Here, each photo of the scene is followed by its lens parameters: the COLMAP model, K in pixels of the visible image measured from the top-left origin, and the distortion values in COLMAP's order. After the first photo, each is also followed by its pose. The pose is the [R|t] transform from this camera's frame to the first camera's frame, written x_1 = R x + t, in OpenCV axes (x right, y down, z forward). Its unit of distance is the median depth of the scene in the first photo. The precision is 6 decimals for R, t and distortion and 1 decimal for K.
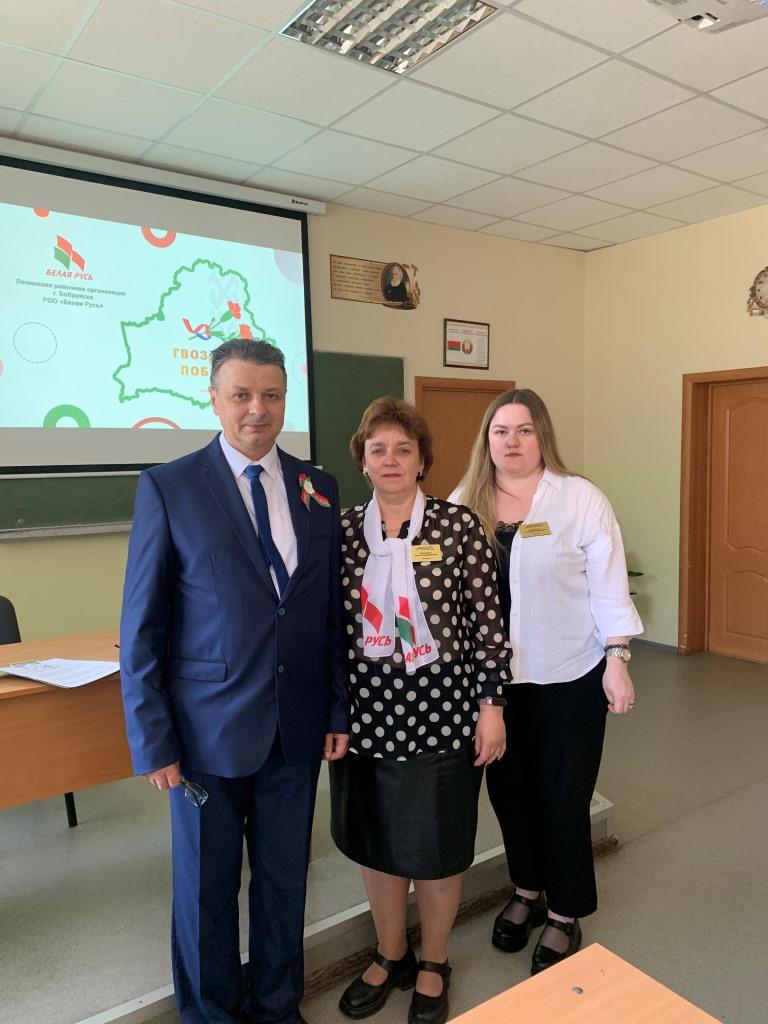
lens RADIAL K [[811.2, 0, 377.2], [0, 811.2, 518.5], [0, 0, 1]] dist [0.058319, -0.038202]
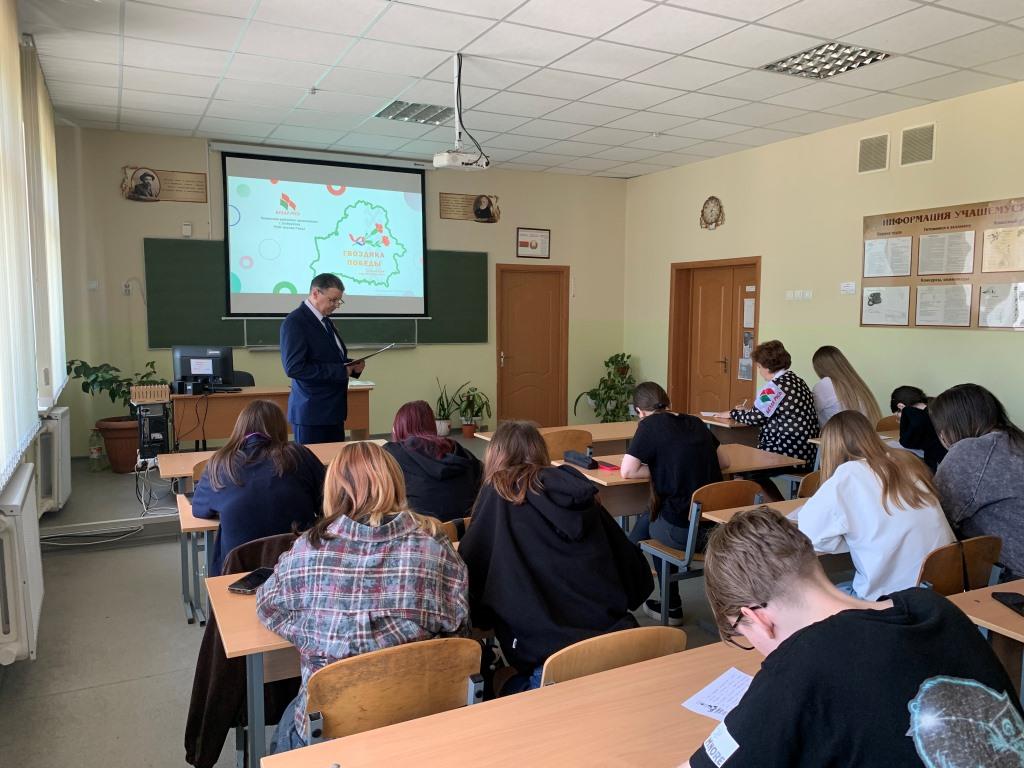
lens RADIAL K [[811.2, 0, 516.6], [0, 811.2, 403.0], [0, 0, 1]] dist [0.058319, -0.038202]
pose [[0.990402, 0.032339, -0.134379, 0.327269], [-0.027717, 0.998963, 0.036129, 0.045737], [0.135408, -0.032058, 0.990271, -0.638820]]
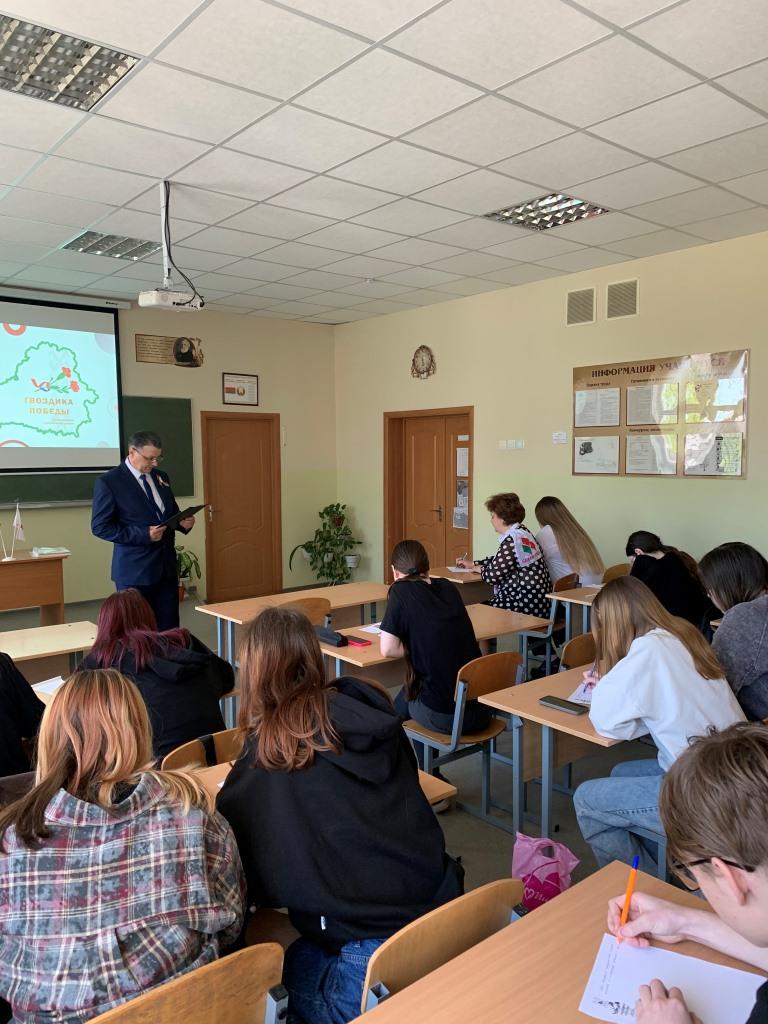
lens RADIAL K [[811.2, 0, 381.9], [0, 811.2, 520.9], [0, 0, 1]] dist [0.058319, -0.038202]
pose [[0.997455, 0.000107, 0.071302, 0.286768], [-0.000233, 0.999998, 0.001761, 0.028345], [-0.071301, -0.001773, 0.997453, -0.564128]]
